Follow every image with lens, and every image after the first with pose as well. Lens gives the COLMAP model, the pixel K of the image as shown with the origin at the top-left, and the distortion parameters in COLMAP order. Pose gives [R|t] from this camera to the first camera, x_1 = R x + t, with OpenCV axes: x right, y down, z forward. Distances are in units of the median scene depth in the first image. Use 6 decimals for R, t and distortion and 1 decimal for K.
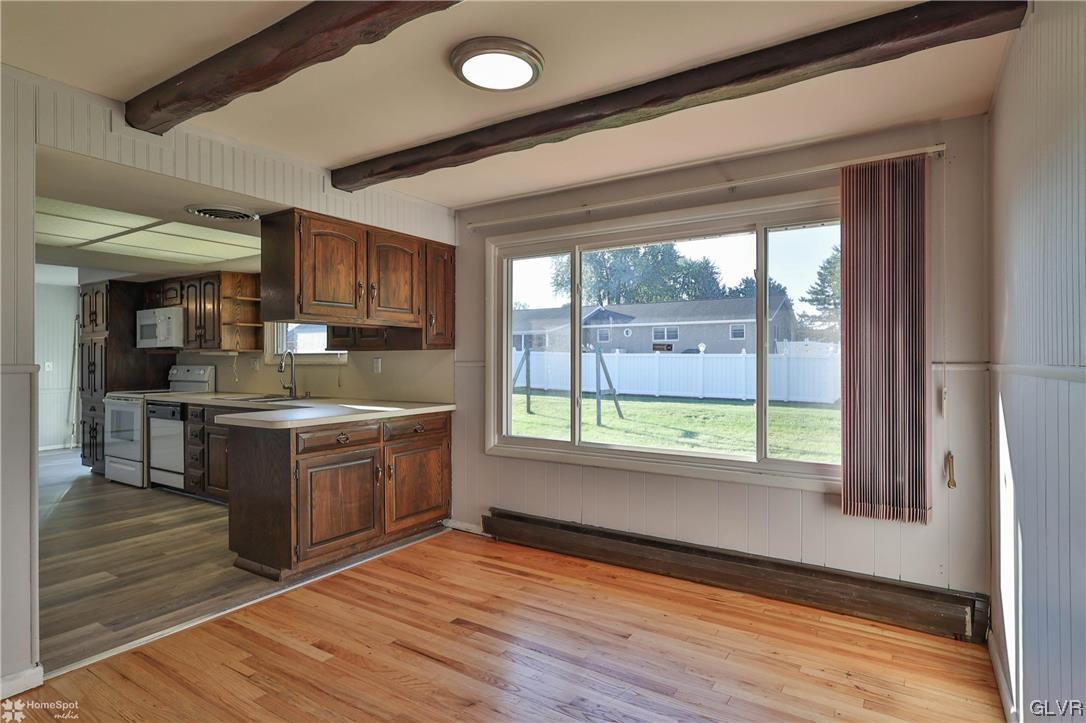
lens RADIAL K [[518.5, 0, 543.0], [0, 518.5, 361.5], [0, 0, 1]] dist [0.000673, 0.000337]
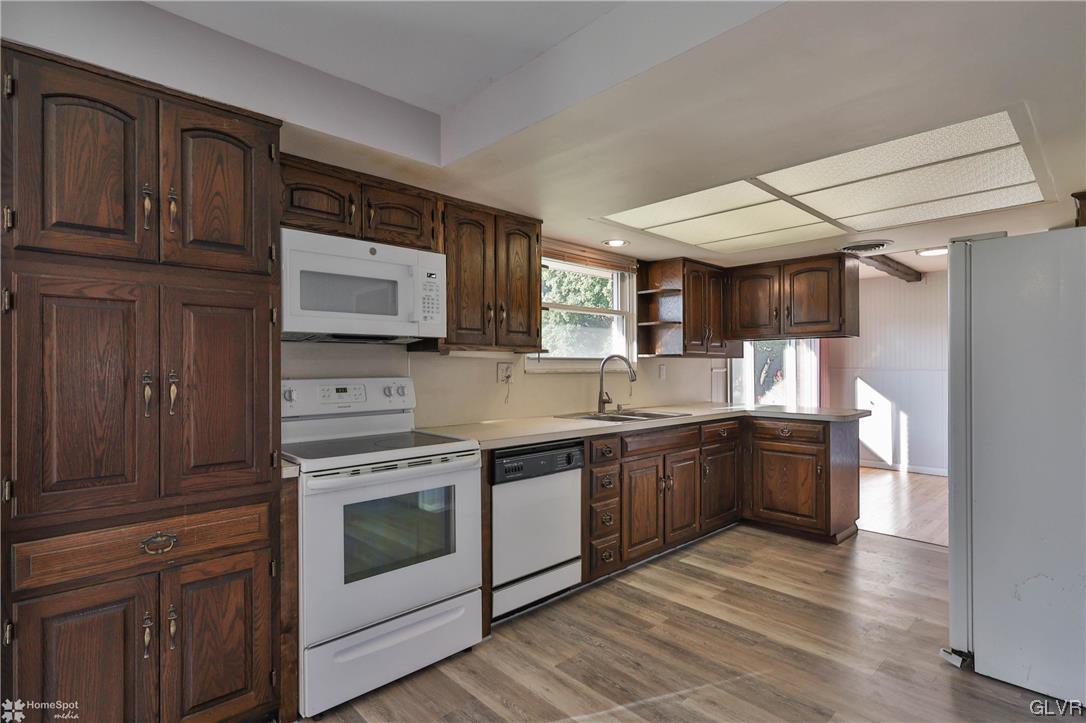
lens RADIAL K [[532.8, 0, 539.0], [0, 532.8, 366.9], [0, 0, 1]] dist [0.000124, 0.000438]
pose [[0.290160, 0.001288, 0.956977, -1.294673], [-0.002147, 0.999997, -0.000695, -0.002222], [-0.956976, -0.001853, 0.290162, 0.866929]]
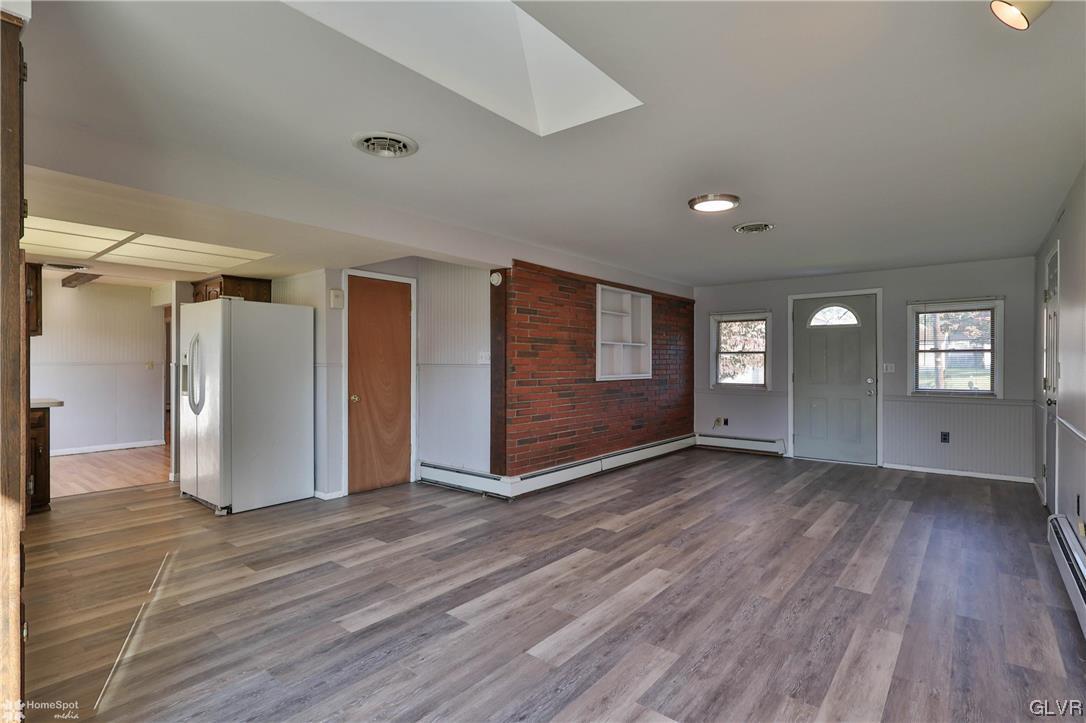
lens RADIAL K [[537.3, 0, 539.8], [0, 537.3, 363.8], [0, 0, 1]] dist [0.000333, 0.001436]
pose [[-0.987322, -0.000182, 0.158727, -1.422886], [-0.000363, 0.999999, -0.001111, 0.000184], [-0.158727, -0.001154, -0.987322, 1.486752]]
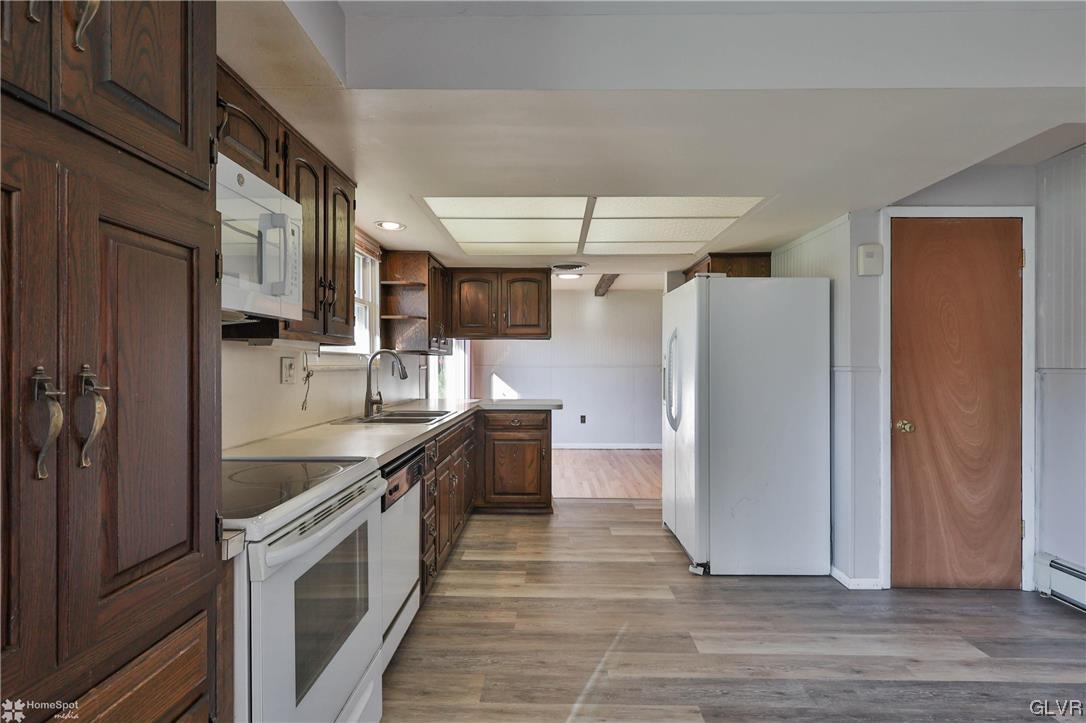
lens RADIAL K [[537.3, 0, 539.8], [0, 537.3, 363.8], [0, 0, 1]] dist [0.000333, 0.001436]
pose [[-0.484195, 0.001697, 0.874958, -1.228777], [-0.004117, 0.999983, -0.004218, -0.000151], [-0.874950, -0.005644, -0.484180, 1.157434]]
